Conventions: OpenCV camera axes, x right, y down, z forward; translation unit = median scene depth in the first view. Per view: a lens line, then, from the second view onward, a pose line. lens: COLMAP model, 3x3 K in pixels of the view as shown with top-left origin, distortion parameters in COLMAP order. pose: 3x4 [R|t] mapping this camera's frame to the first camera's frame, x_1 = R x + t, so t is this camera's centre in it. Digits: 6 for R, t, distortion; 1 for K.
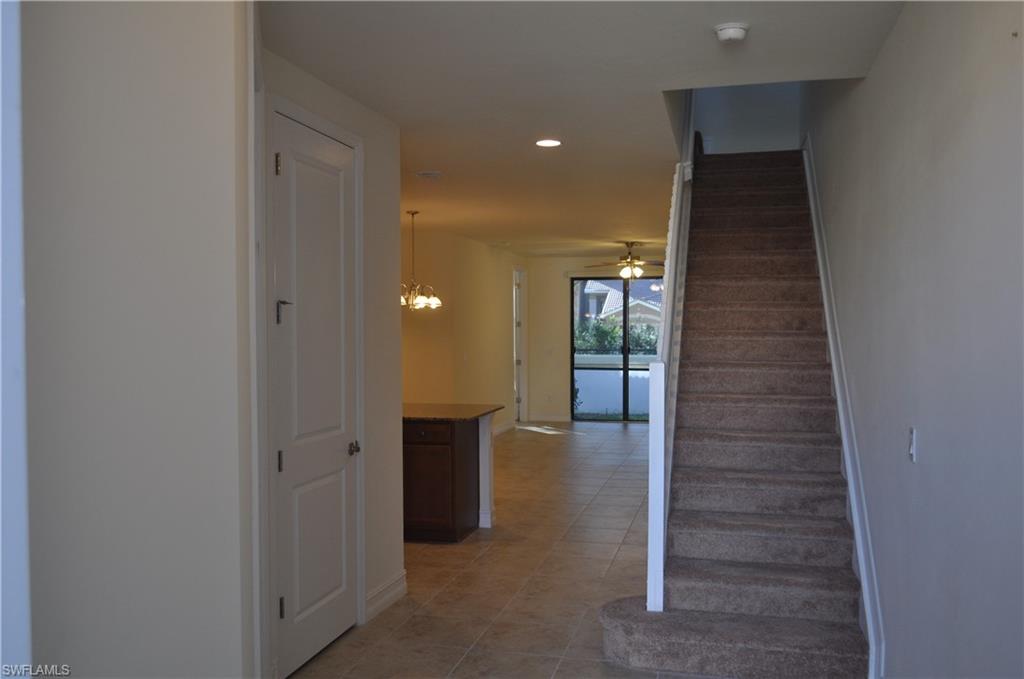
lens RADIAL K [[894.0, 0, 512.2], [0, 894.0, 337.3], [0, 0, 1]] dist [0.007722, 0.000726]
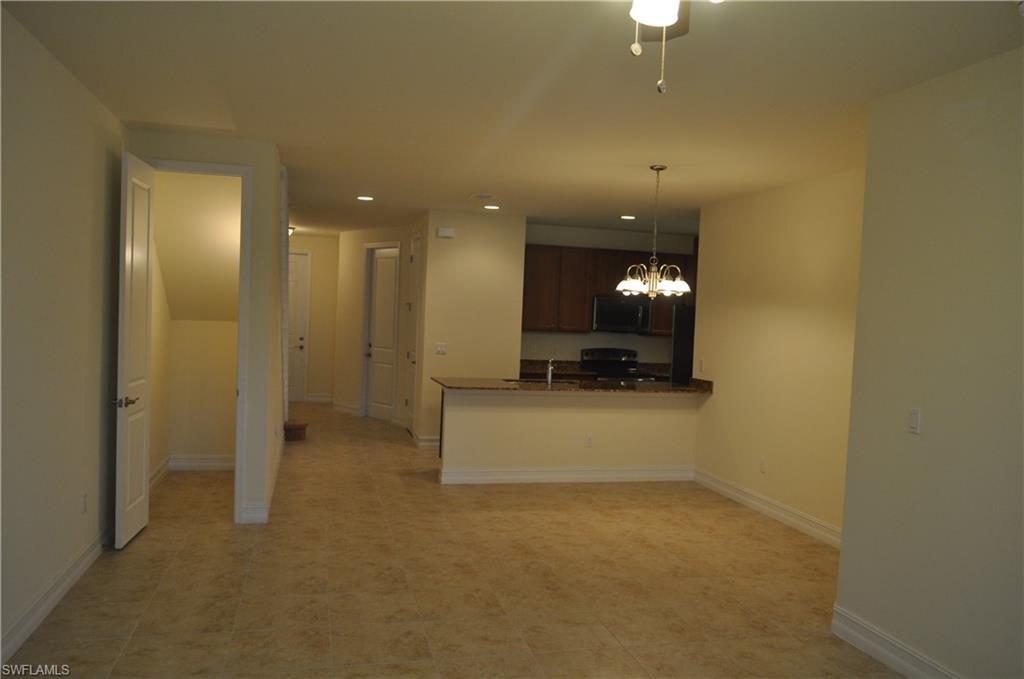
lens RADIAL K [[795.6, 0, 513.0], [0, 795.6, 339.1], [0, 0, 1]] dist [-0.015561, -0.001228]
pose [[-0.883193, -0.014583, -0.468784, 0.181586], [-0.038667, 0.998378, 0.041789, -0.012066], [0.467414, 0.055034, -0.882324, 0.914485]]
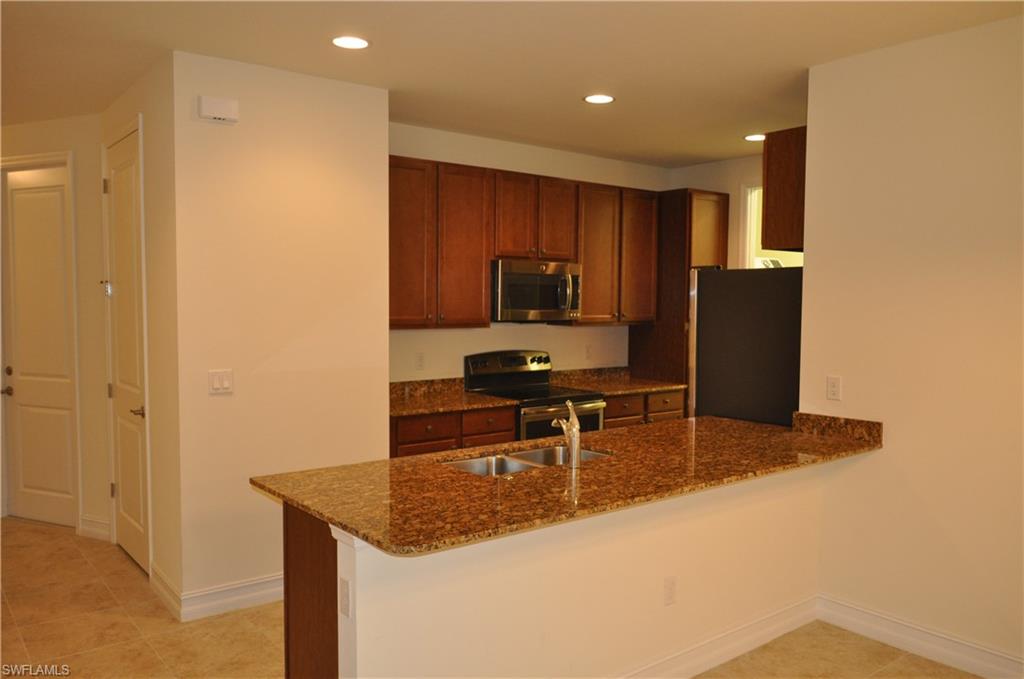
lens RADIAL K [[795.6, 0, 509.5], [0, 795.6, 344.4], [0, 0, 1]] dist [-0.015561, -0.001228]
pose [[-0.613087, 0.049107, -0.788487, 0.127417], [-0.009162, 0.997557, 0.069252, -0.009970], [0.789962, 0.049681, -0.611140, 0.716756]]
